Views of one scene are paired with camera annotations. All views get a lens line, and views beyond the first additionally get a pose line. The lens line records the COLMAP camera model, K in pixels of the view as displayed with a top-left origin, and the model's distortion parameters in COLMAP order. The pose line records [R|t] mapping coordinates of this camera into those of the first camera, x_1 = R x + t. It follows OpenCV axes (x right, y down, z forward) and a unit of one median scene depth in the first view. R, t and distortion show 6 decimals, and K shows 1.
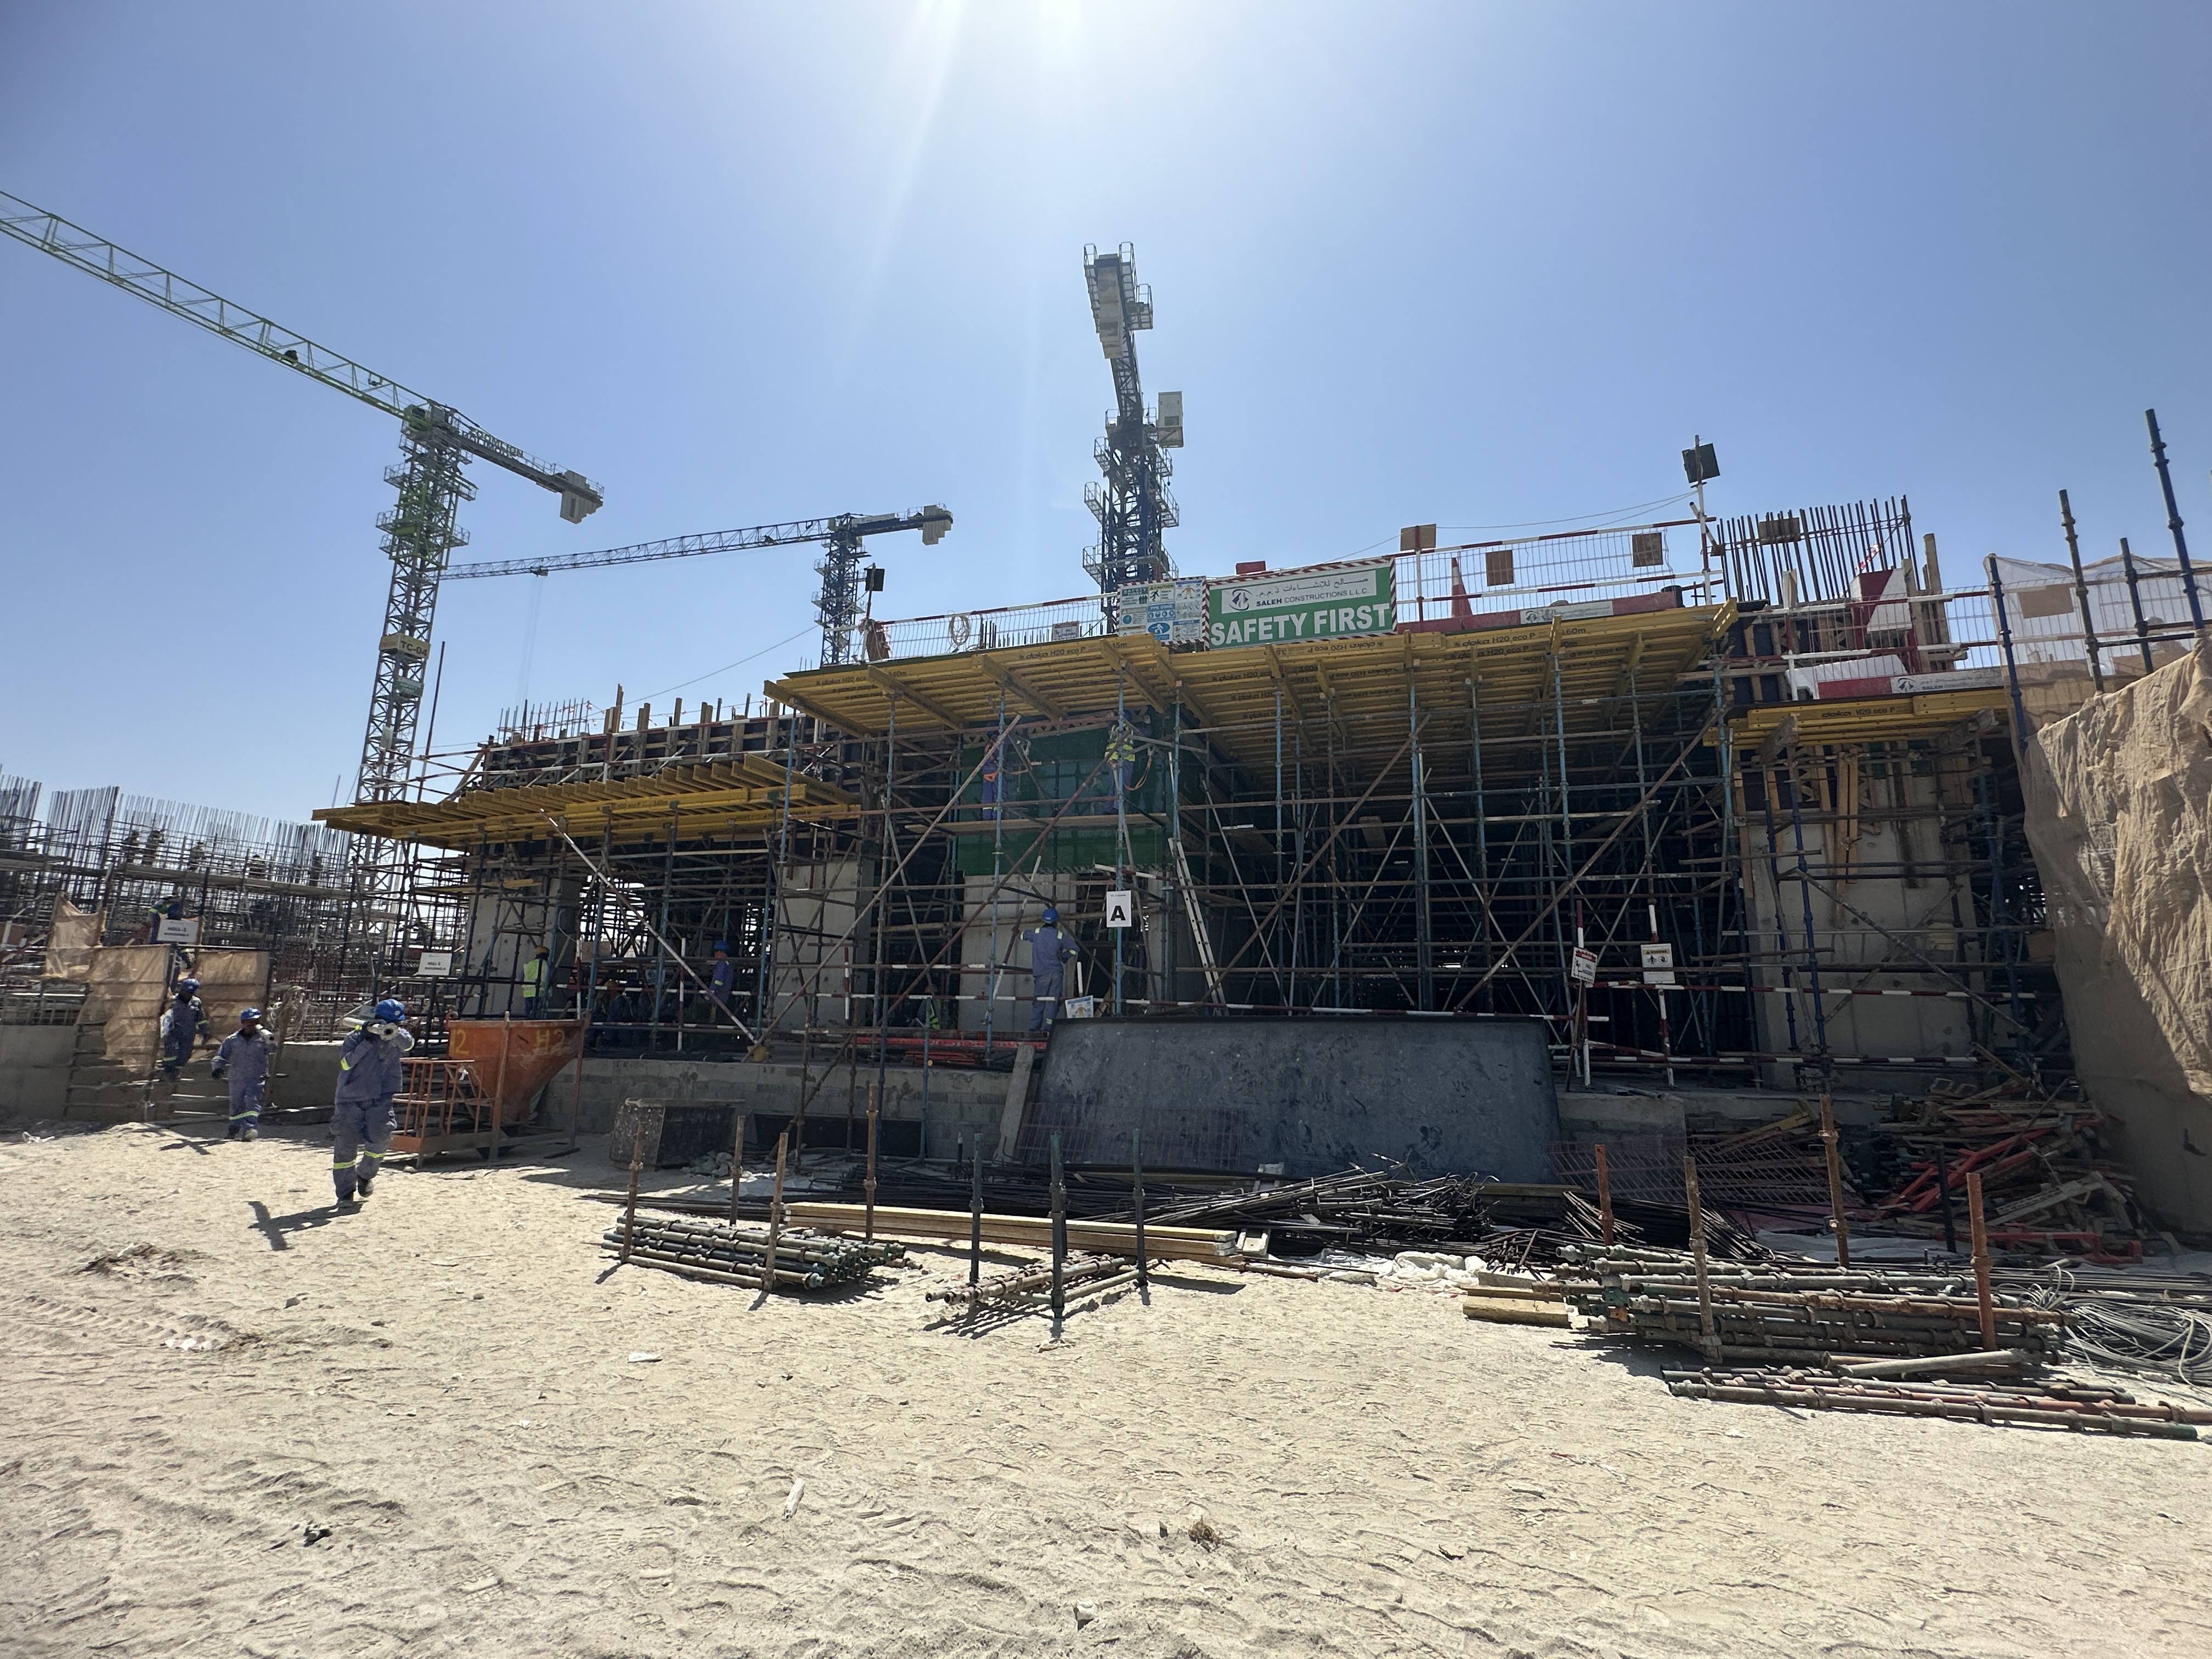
lens RADIAL K [[969.2, 0, 1106.0], [0, 969.2, 829.5], [0, 0, 1]] dist [-0.001940, -0.000604]
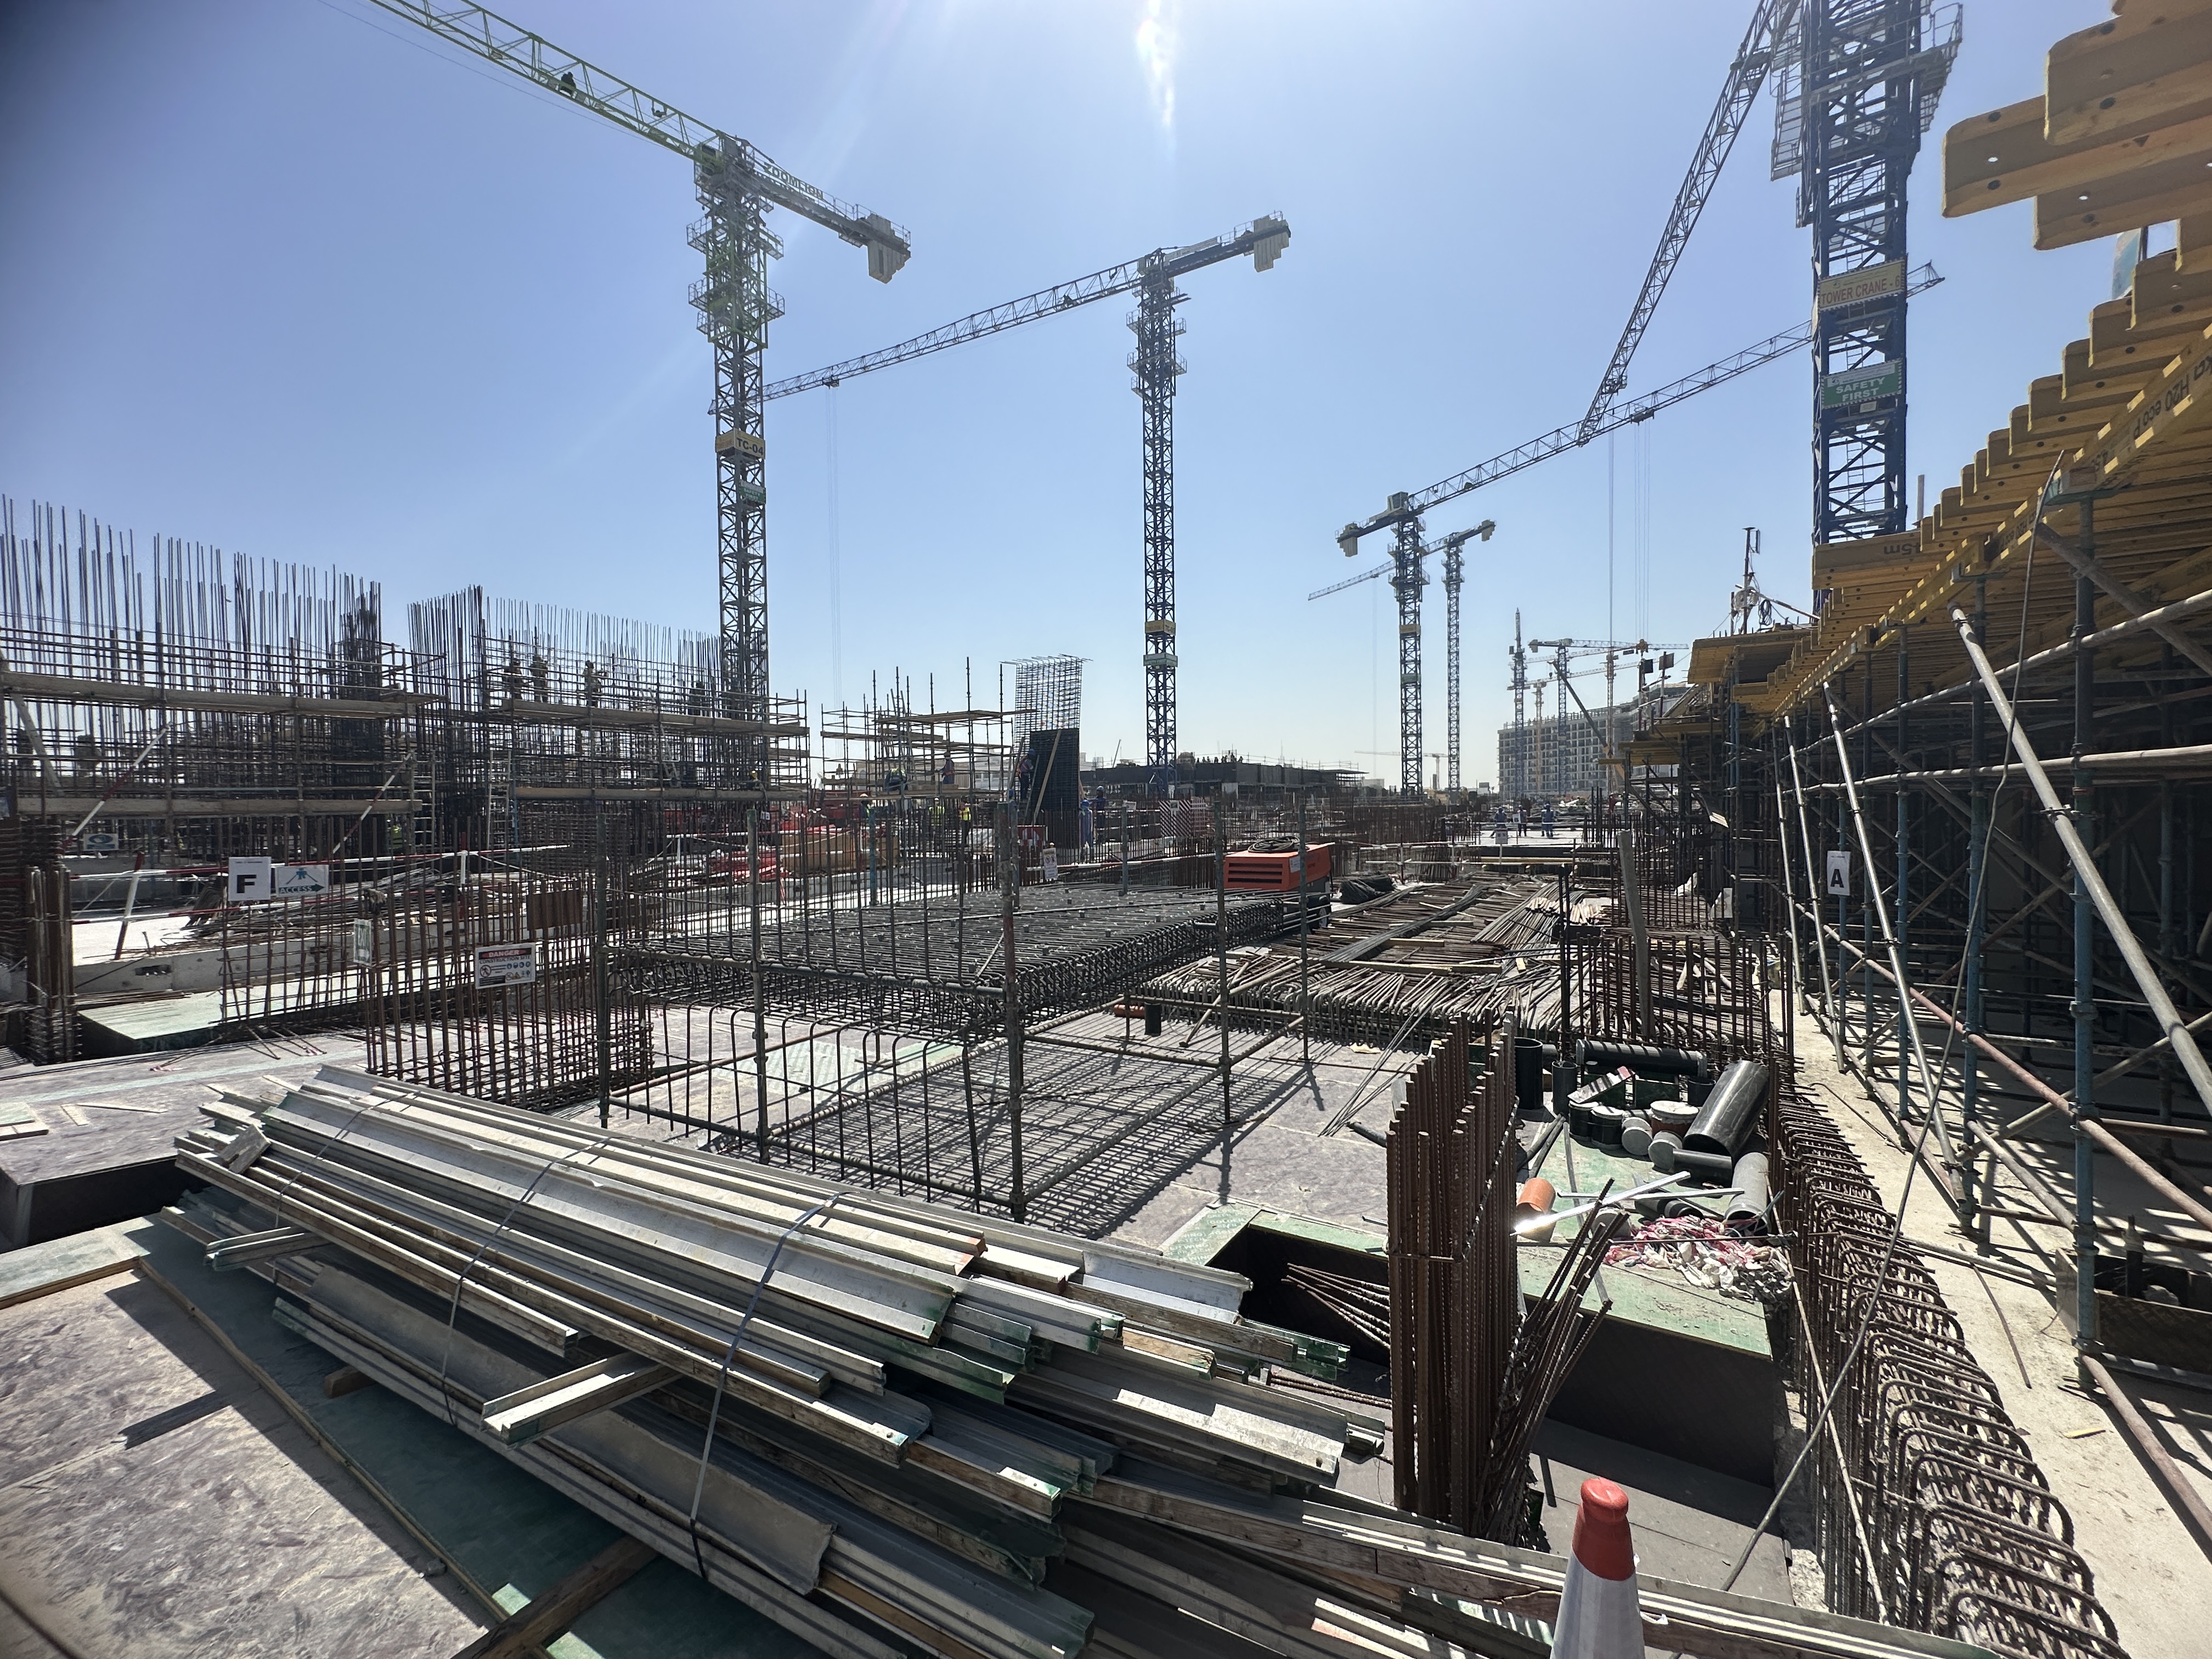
lens RADIAL K [[883.6, 0, 1106.0], [0, 883.6, 829.5], [0, 0, 1]] dist [0.000420, 0.000122]
pose [[0.973358, -0.022904, -0.228142, -0.210548], [0.069859, 0.977316, 0.199935, 0.013709], [0.218387, -0.210546, 0.952878, 0.217838]]
